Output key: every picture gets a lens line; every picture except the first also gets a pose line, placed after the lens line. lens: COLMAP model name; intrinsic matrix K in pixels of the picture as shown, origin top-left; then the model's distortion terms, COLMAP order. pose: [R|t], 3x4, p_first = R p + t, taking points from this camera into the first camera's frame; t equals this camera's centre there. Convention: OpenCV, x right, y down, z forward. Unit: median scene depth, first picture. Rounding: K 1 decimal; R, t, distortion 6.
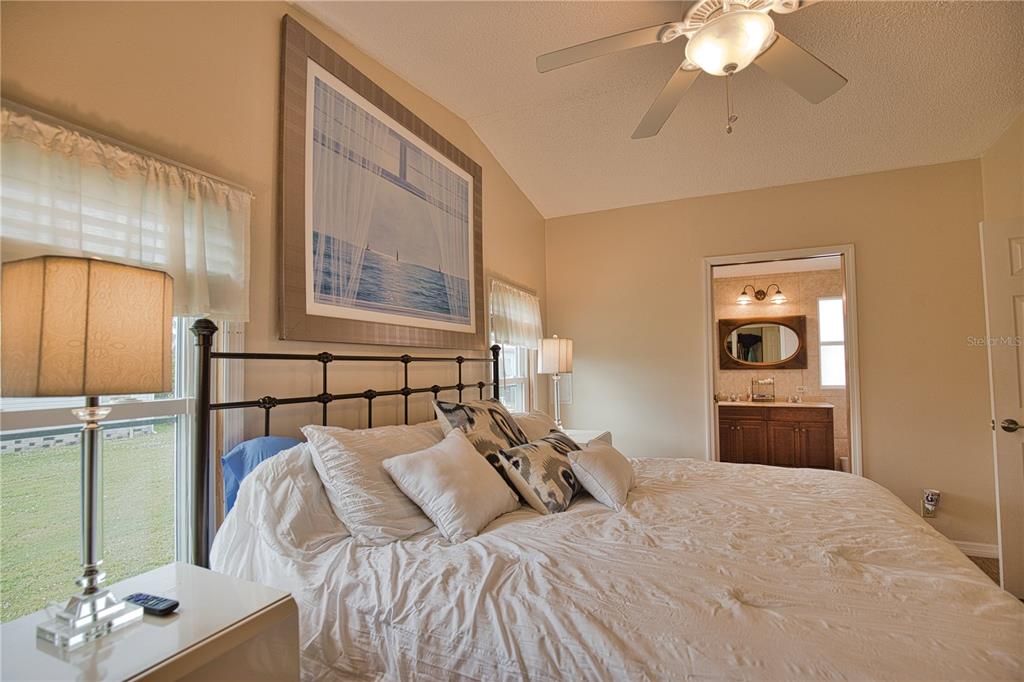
lens RADIAL K [[467.5, 0, 517.2], [0, 467.5, 346.0], [0, 0, 1]] dist [-0.036062, 0.007795]
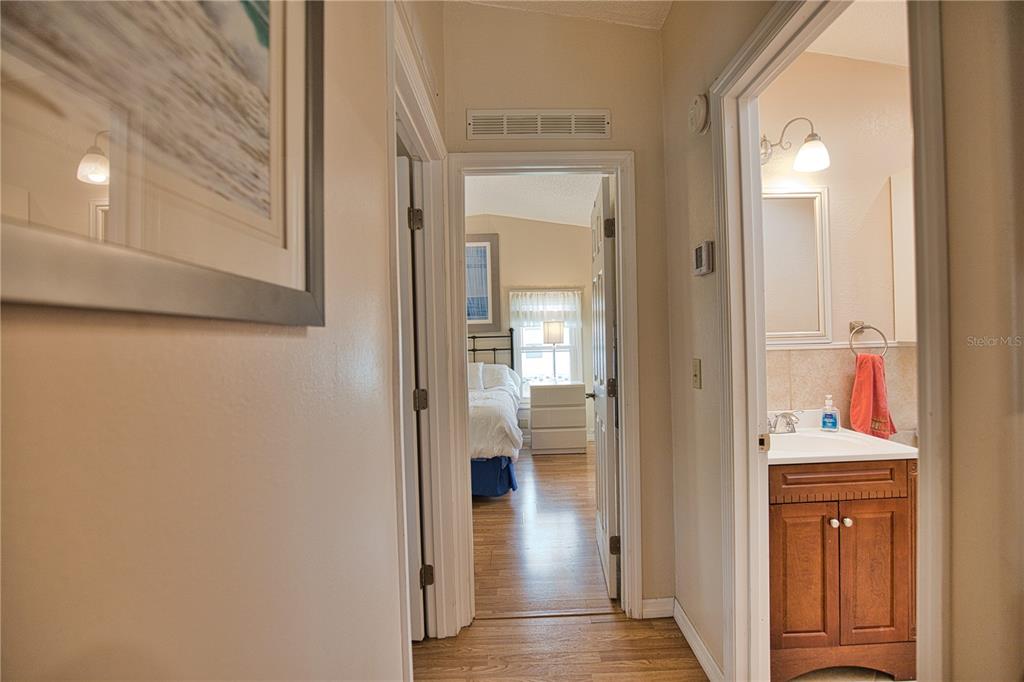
lens RADIAL K [[467.5, 0, 513.5], [0, 467.5, 346.2], [0, 0, 1]] dist [-0.036062, 0.007795]
pose [[0.404598, 0.015356, -0.914366, 2.560769], [0.060828, 0.997193, 0.043663, -0.017237], [0.912469, -0.073285, 0.402528, 0.419116]]
